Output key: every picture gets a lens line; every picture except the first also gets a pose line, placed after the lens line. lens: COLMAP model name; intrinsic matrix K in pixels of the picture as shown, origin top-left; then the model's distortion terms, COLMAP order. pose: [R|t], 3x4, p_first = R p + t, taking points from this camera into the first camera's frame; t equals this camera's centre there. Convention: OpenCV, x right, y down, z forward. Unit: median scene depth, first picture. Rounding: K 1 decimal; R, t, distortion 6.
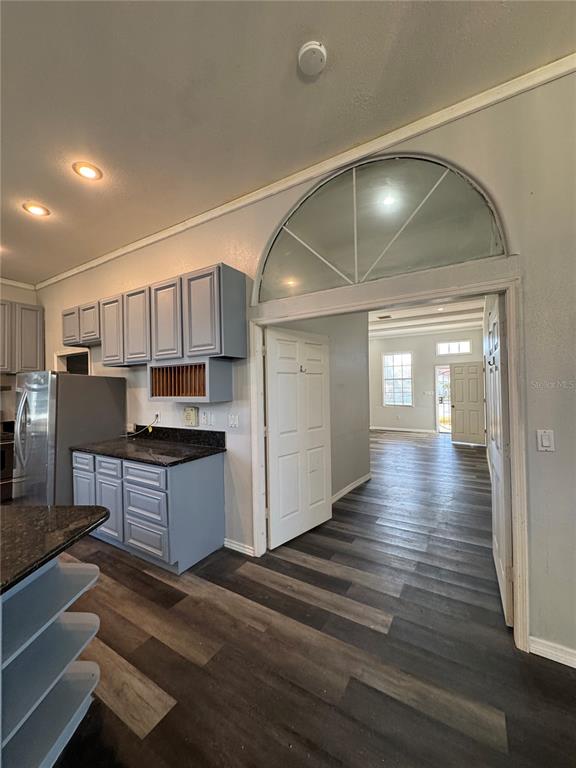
lens RADIAL K [[306.8, 0, 288.1], [0, 306.8, 382.8], [0, 0, 1]] dist [-0.003196, 0.000280]
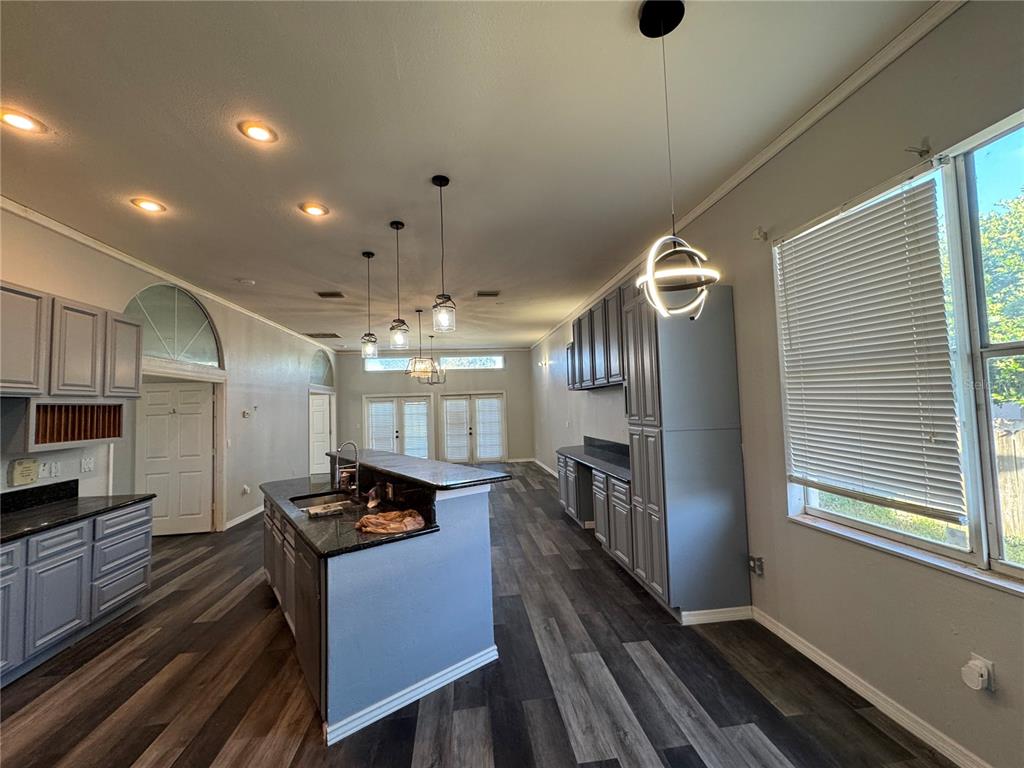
lens RADIAL K [[409.0, 0, 507.6], [0, 409.0, 381.9], [0, 0, 1]] dist [-0.003196, 0.000280]
pose [[-0.617616, 0.082391, 0.782153, -2.137963], [0.034295, 0.996373, -0.077876, 0.011346], [-0.785732, -0.021273, -0.618201, 0.816617]]
